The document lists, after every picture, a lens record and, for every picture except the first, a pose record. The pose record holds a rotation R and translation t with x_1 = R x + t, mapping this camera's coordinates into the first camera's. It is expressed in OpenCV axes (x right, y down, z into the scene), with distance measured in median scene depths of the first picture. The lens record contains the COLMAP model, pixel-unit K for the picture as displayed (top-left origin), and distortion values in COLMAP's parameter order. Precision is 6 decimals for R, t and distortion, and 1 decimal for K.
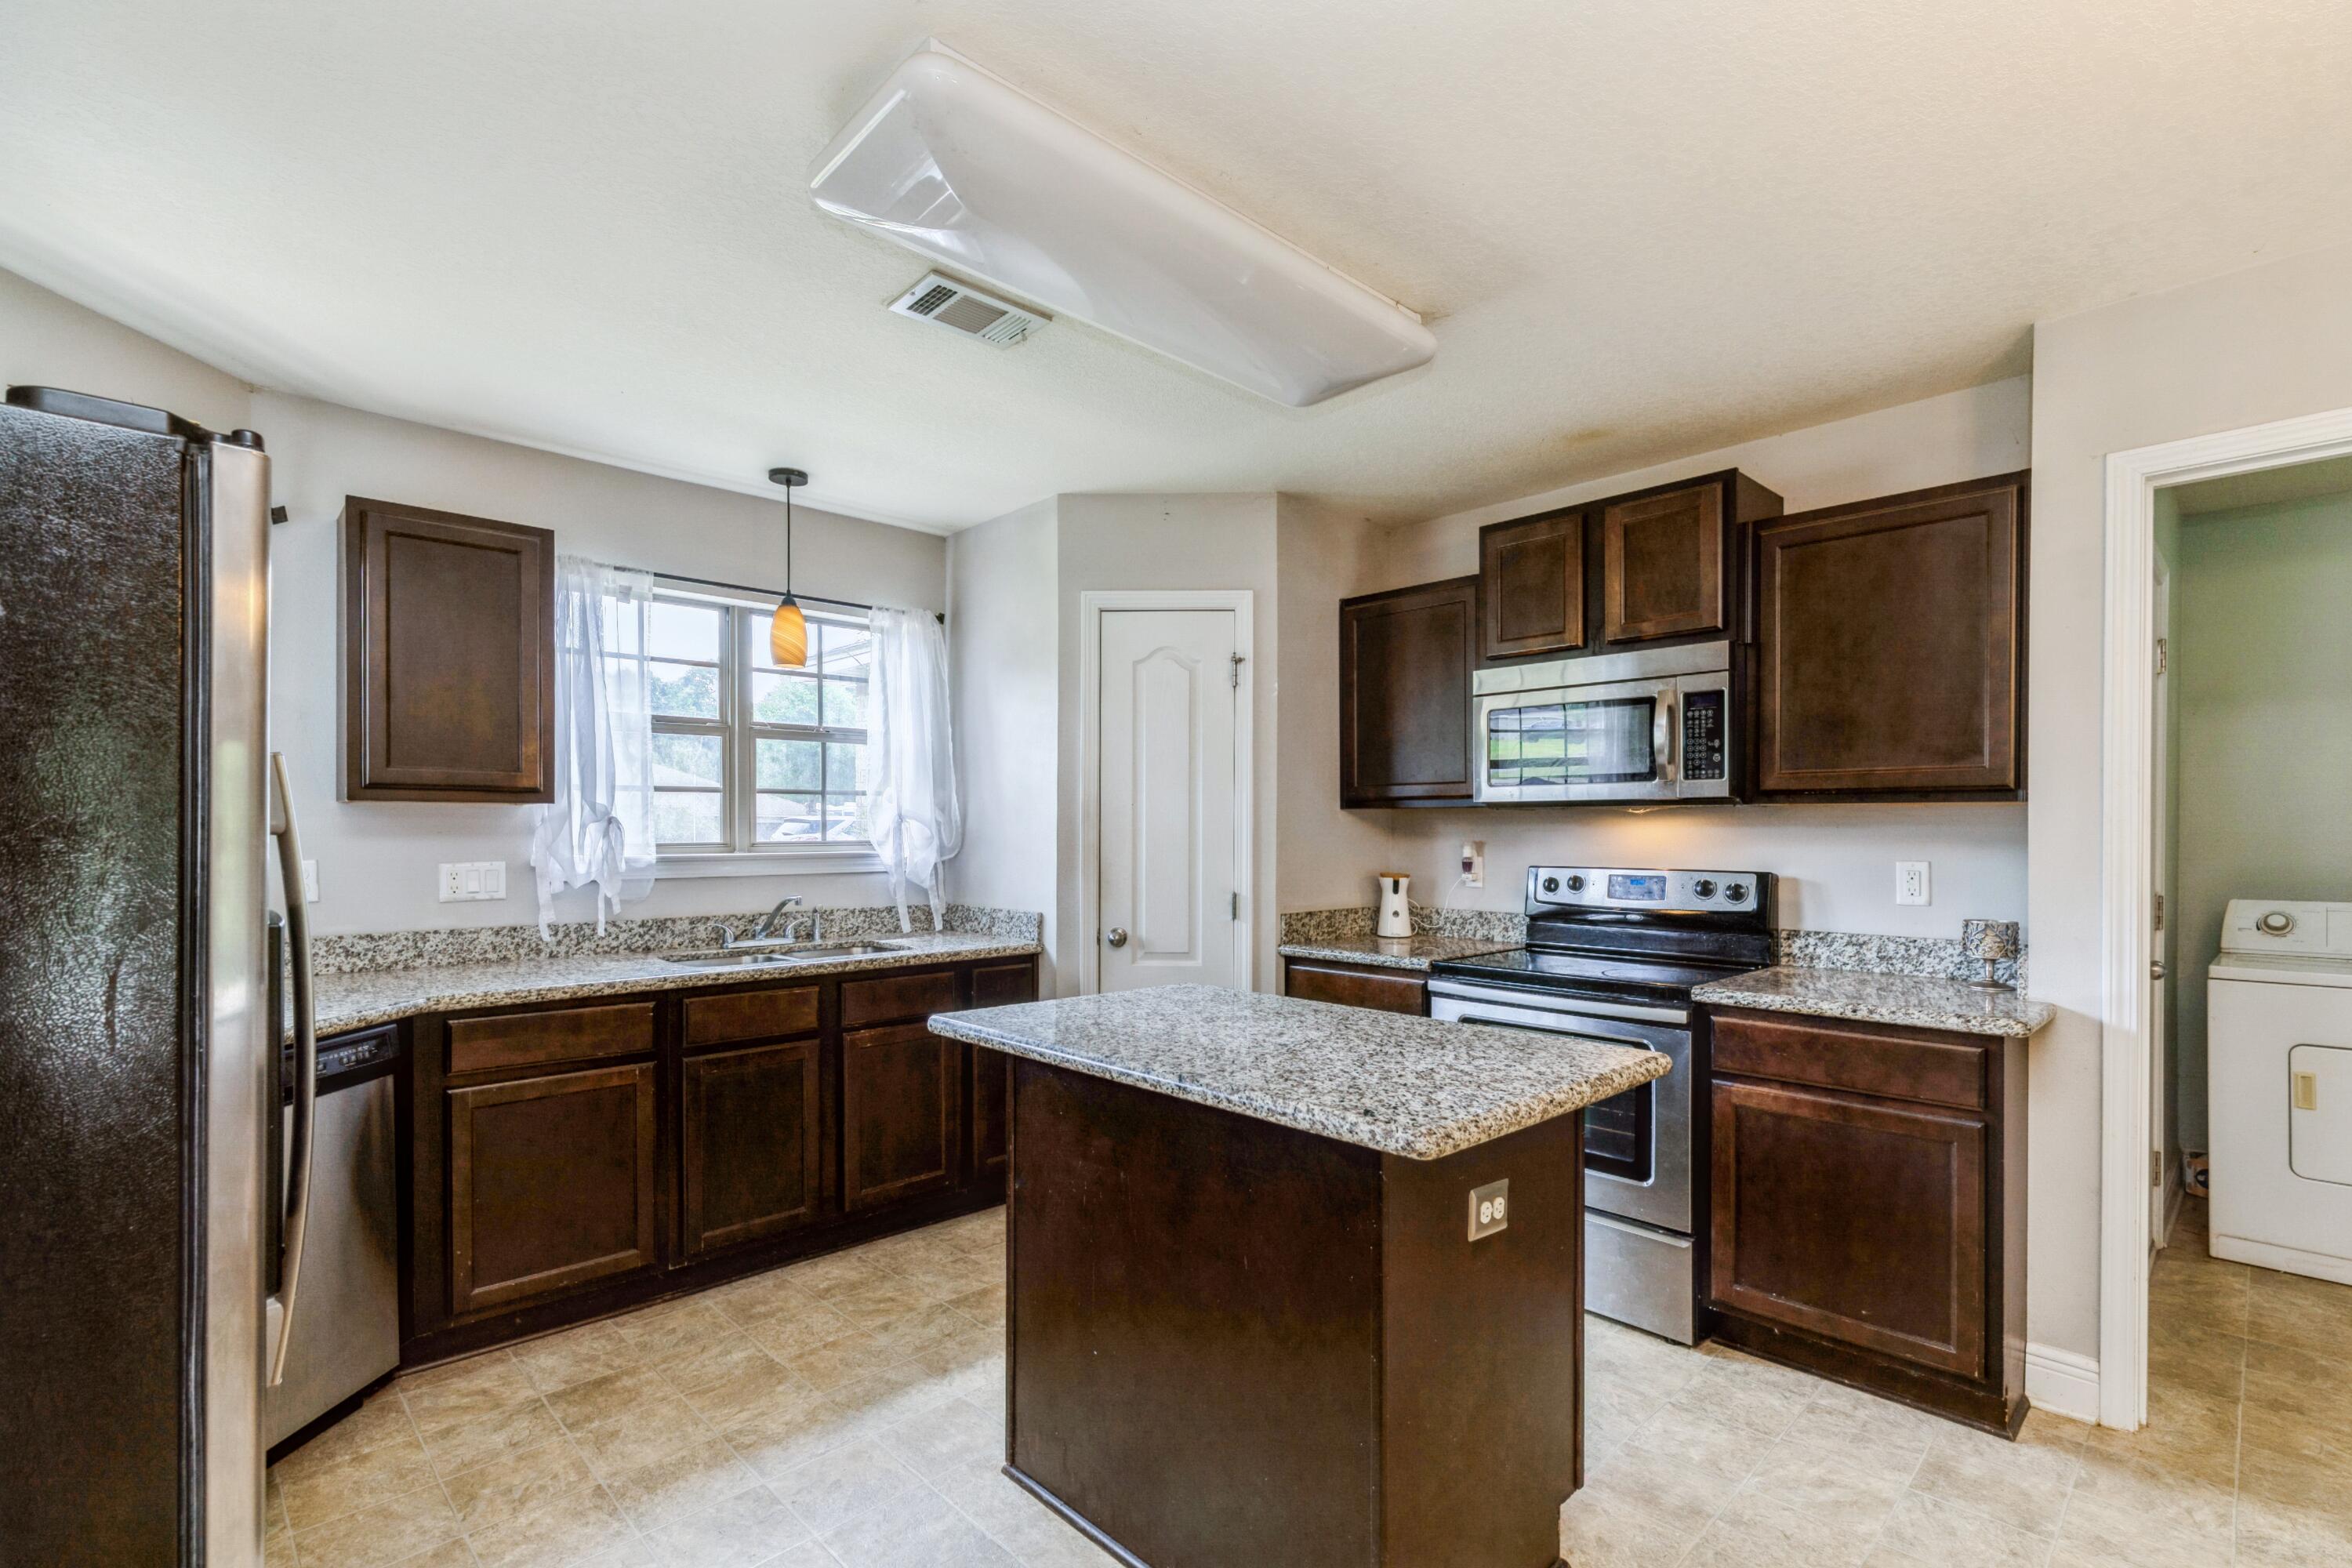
lens RADIAL K [[1059.5, 0, 1180.3], [0, 1059.5, 827.4], [0, 0, 1]] dist [0.001910, -0.000005]
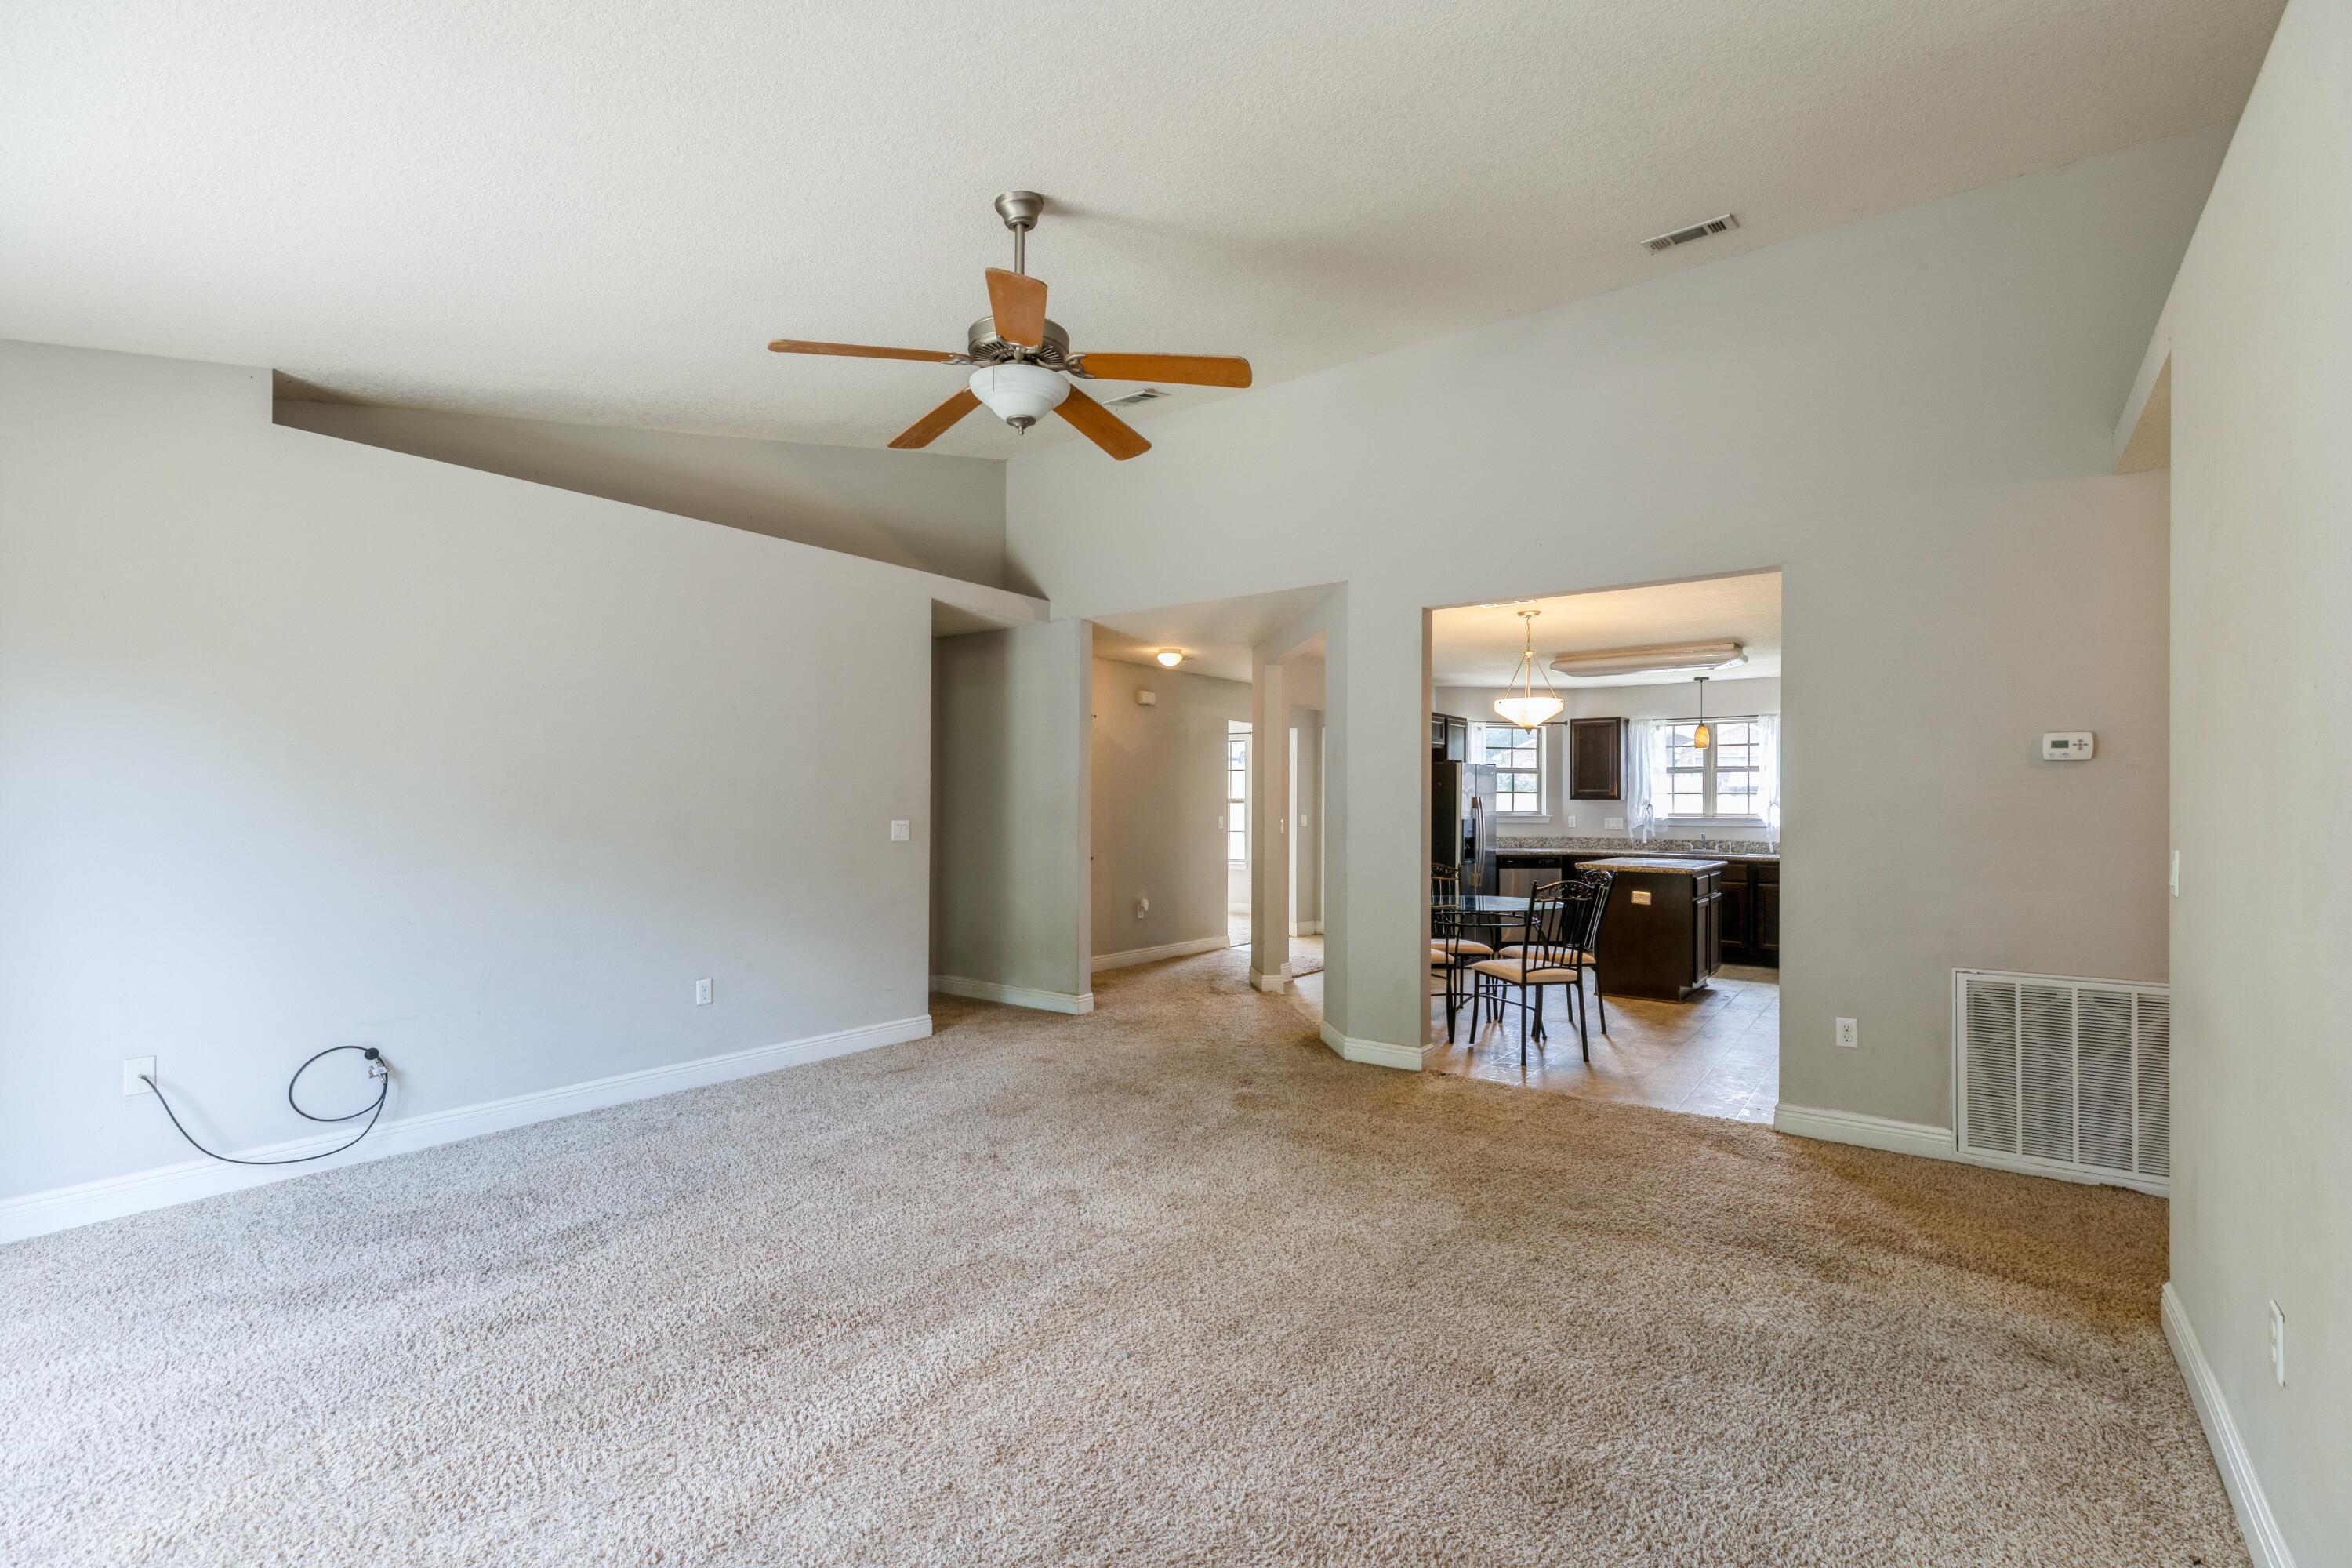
lens RADIAL K [[1071.0, 0, 1172.8], [0, 1071.0, 806.8], [0, 0, 1]] dist [0.000431, -0.000022]
pose [[0.182593, 0.003150, -0.983184, 1.972922], [-0.001451, 0.999995, 0.002935, -0.007778], [0.983187, 0.000890, 0.182597, -0.789848]]
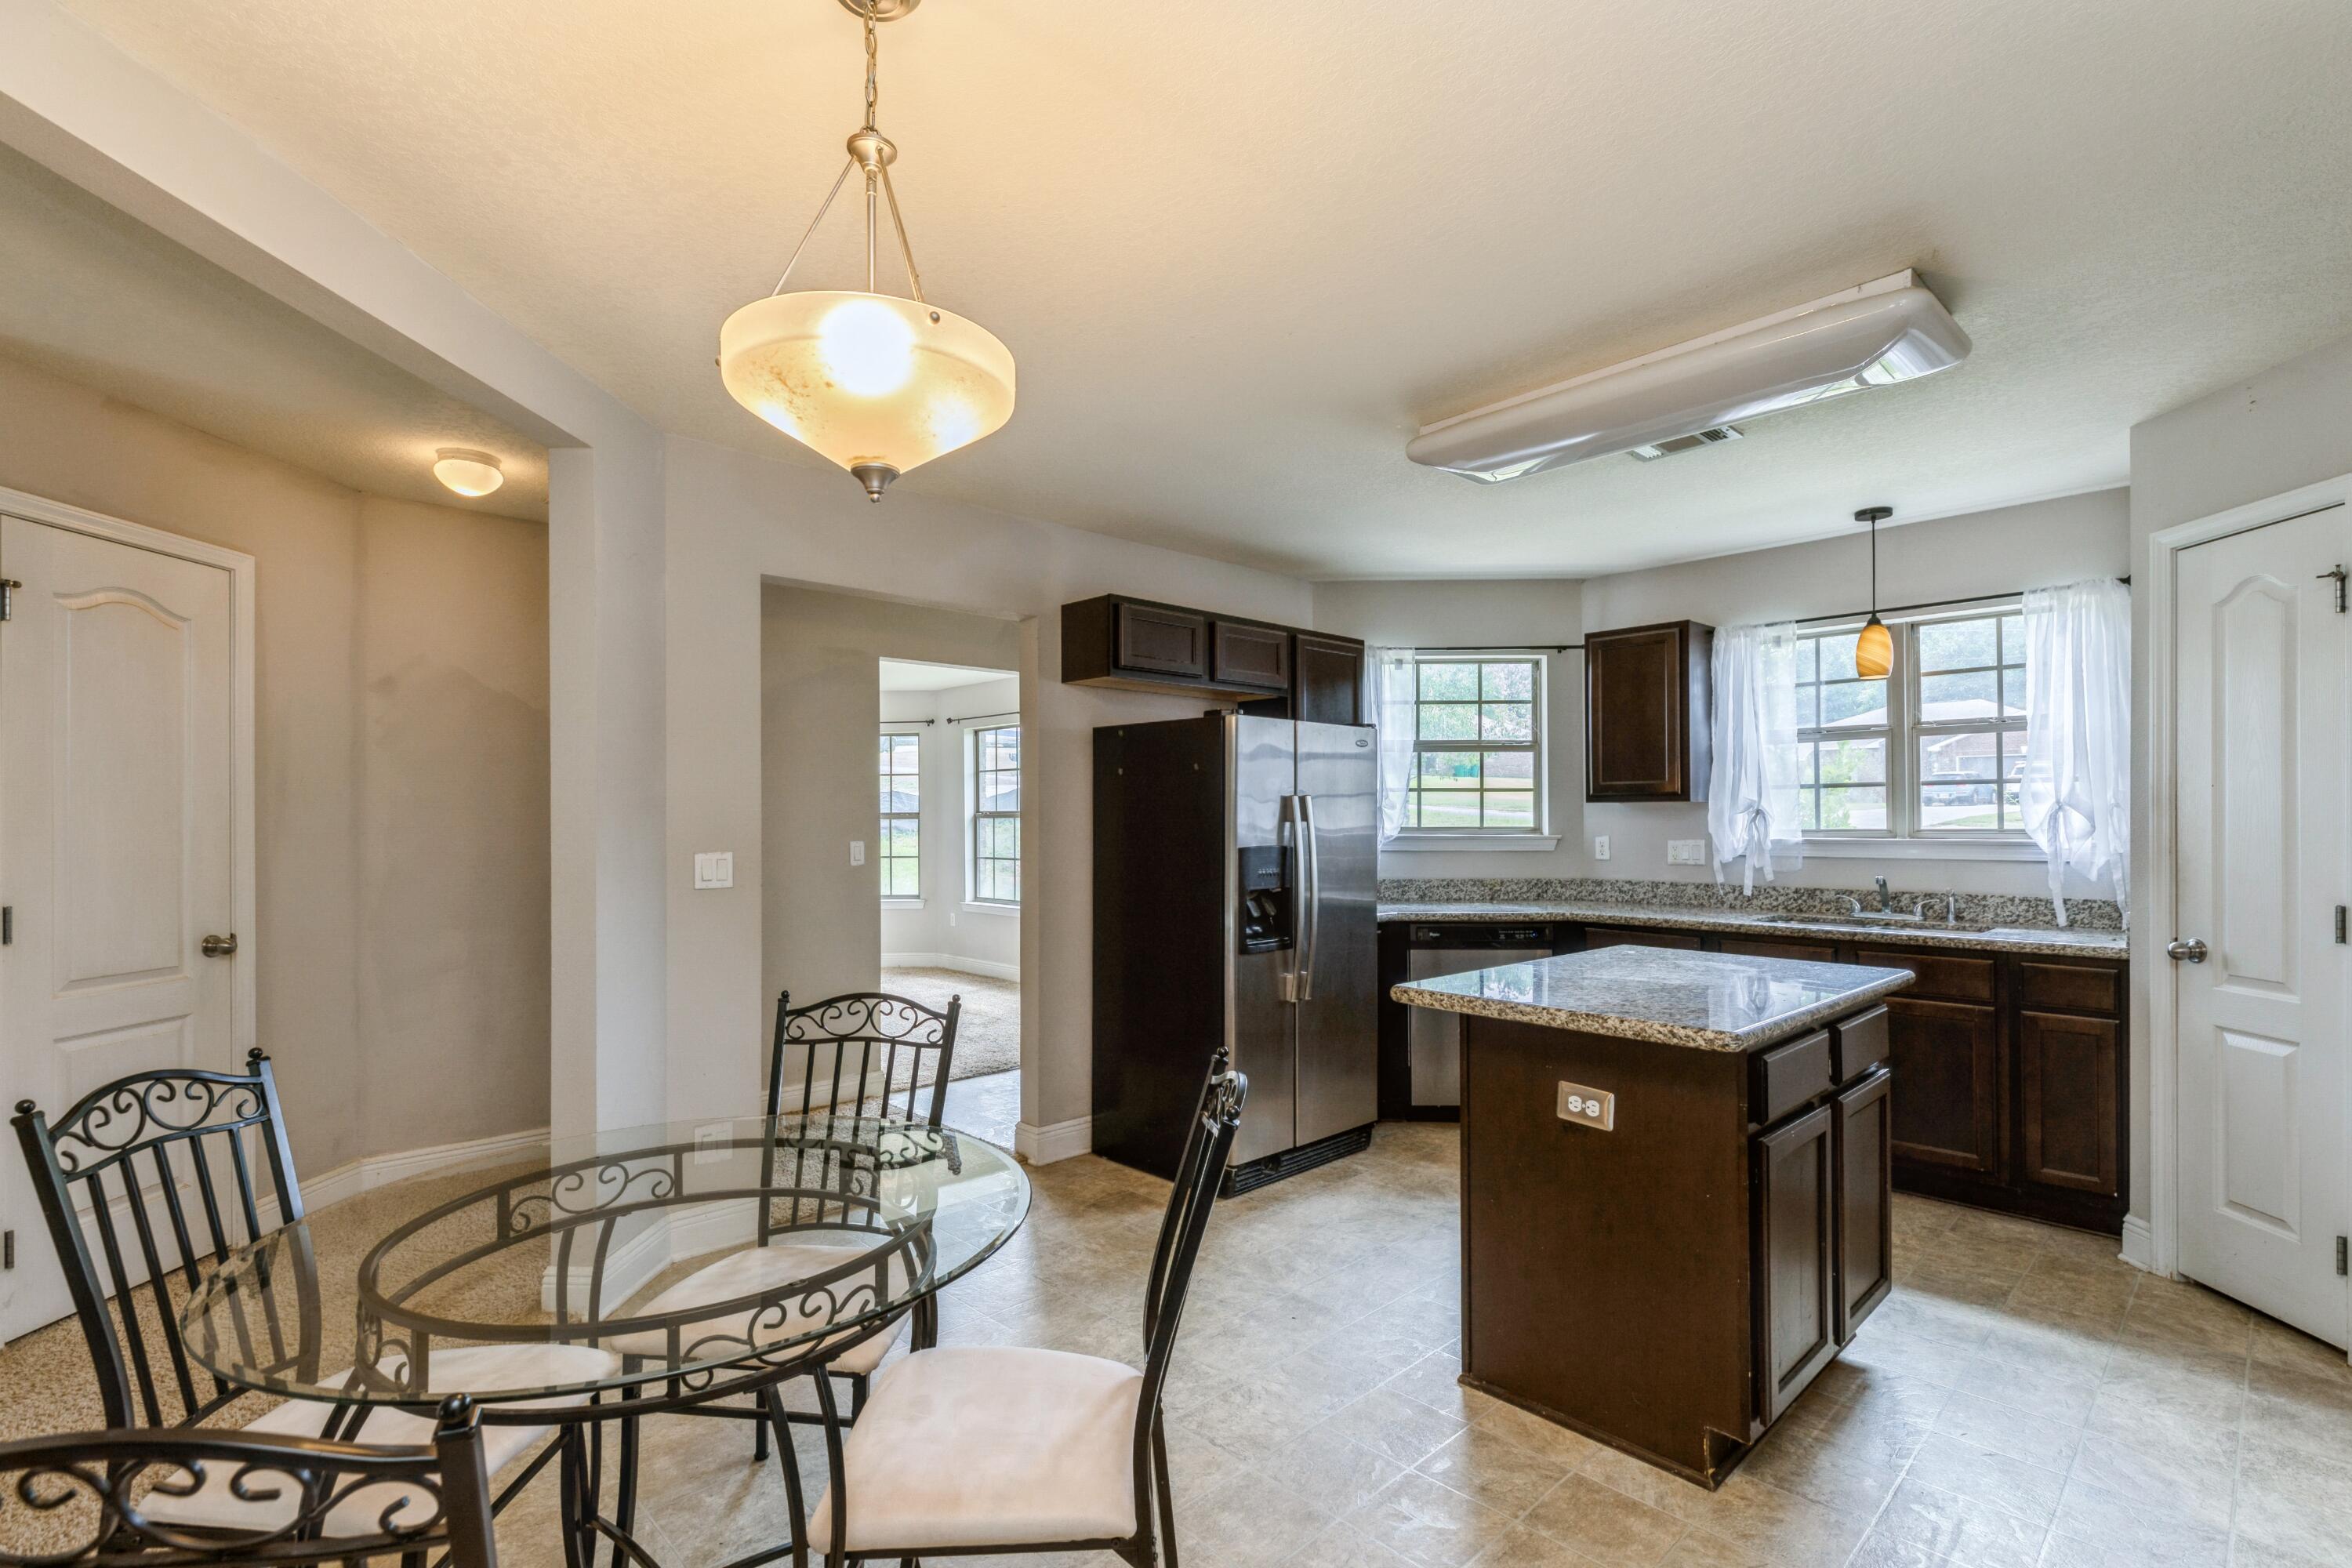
lens RADIAL K [[1059.5, 0, 1180.3], [0, 1059.5, 827.4], [0, 0, 1]] dist [0.001910, -0.000005]
pose [[0.000259, 0.007184, -0.999974, 0.746730], [0.005765, 0.999958, 0.007185, -0.000748], [0.999983, -0.005766, 0.000217, 0.227684]]
